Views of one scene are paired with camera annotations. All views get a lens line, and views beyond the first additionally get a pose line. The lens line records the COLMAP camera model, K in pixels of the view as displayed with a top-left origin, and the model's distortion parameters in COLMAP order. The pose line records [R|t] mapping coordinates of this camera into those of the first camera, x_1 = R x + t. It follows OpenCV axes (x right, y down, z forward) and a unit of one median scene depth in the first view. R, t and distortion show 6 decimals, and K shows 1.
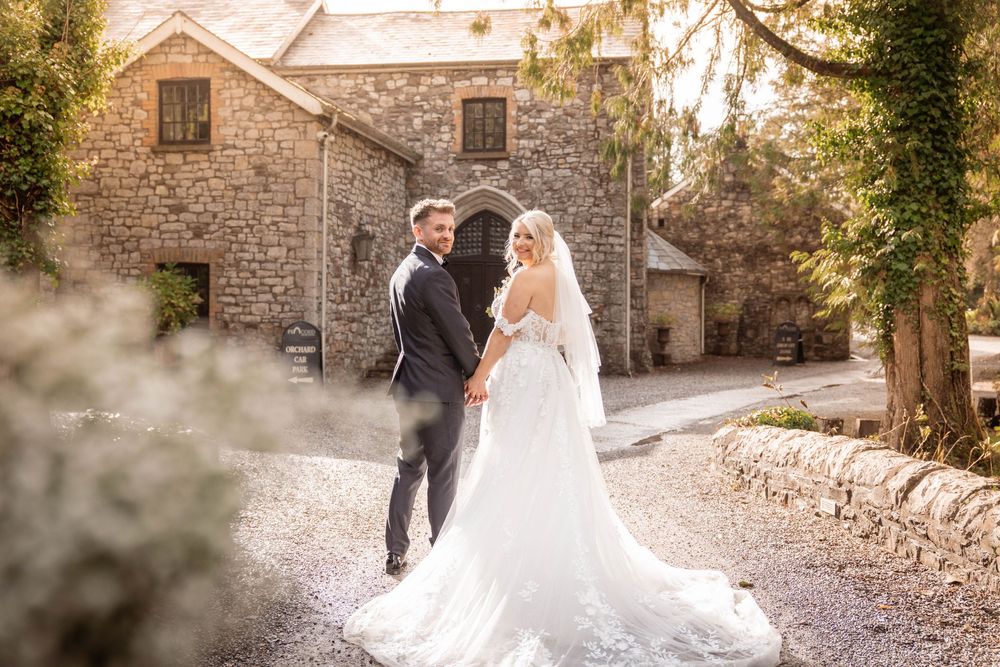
lens RADIAL K [[1094.6, 0, 499.7], [0, 1094.6, 332.4], [0, 0, 1]] dist [-0.003701, 0.000000]
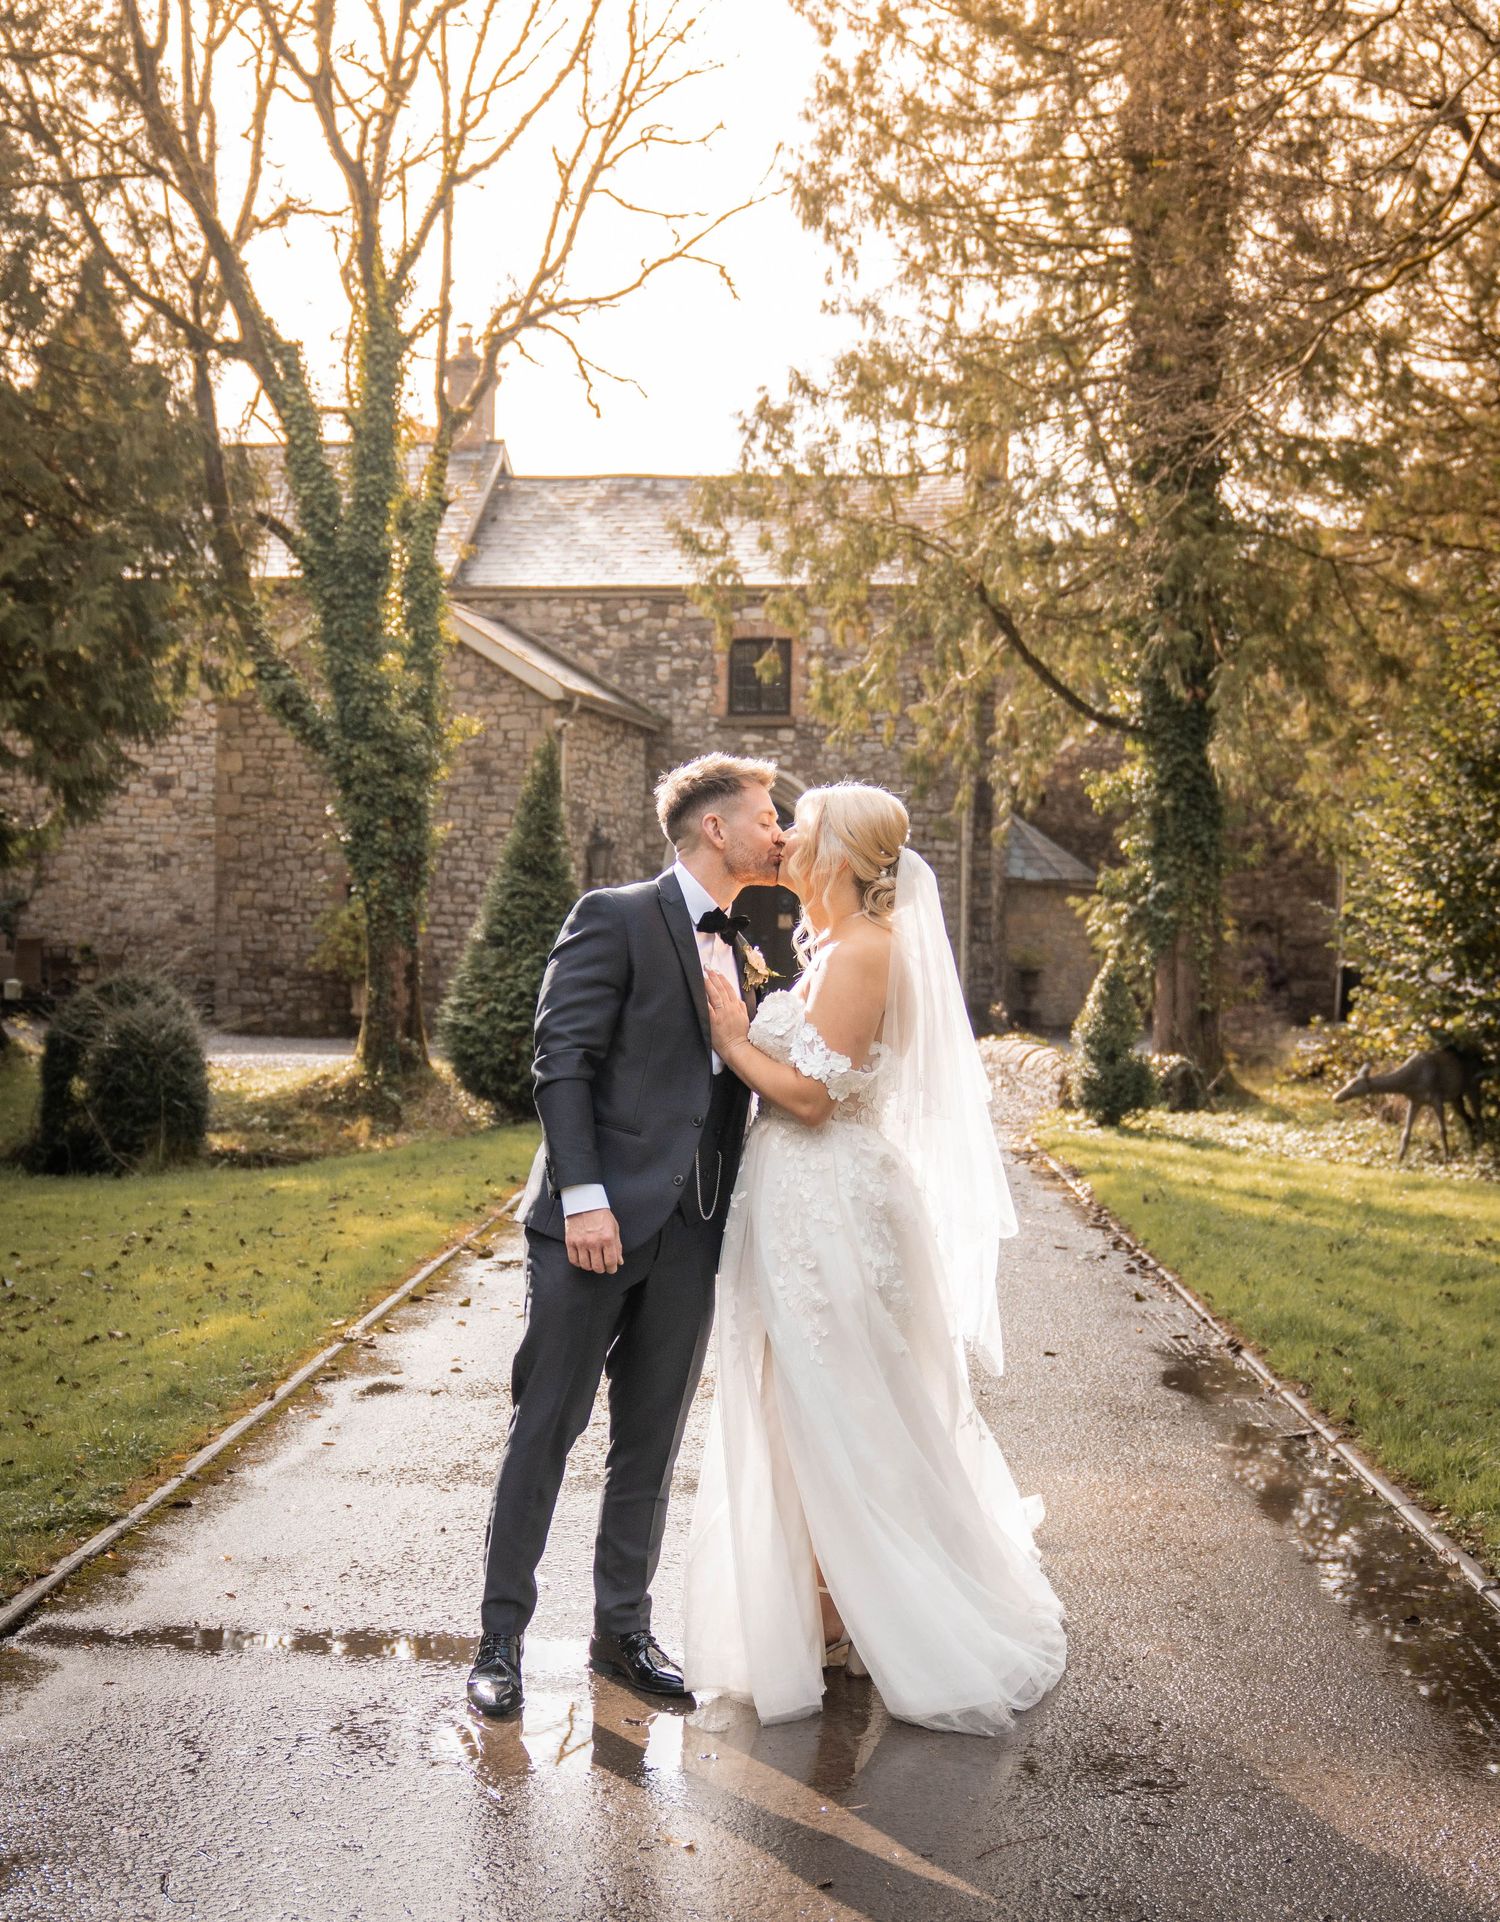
lens RADIAL K [[2044.5, 0, 751.3], [0, 2044.5, 963.2], [0, 0, 1]] dist [0.005778, 0.000000]
pose [[0.999927, 0.005366, -0.010781, -0.004411], [-0.005434, 0.999966, -0.006255, 0.000981], [0.010747, 0.006313, 0.999922, -0.298001]]
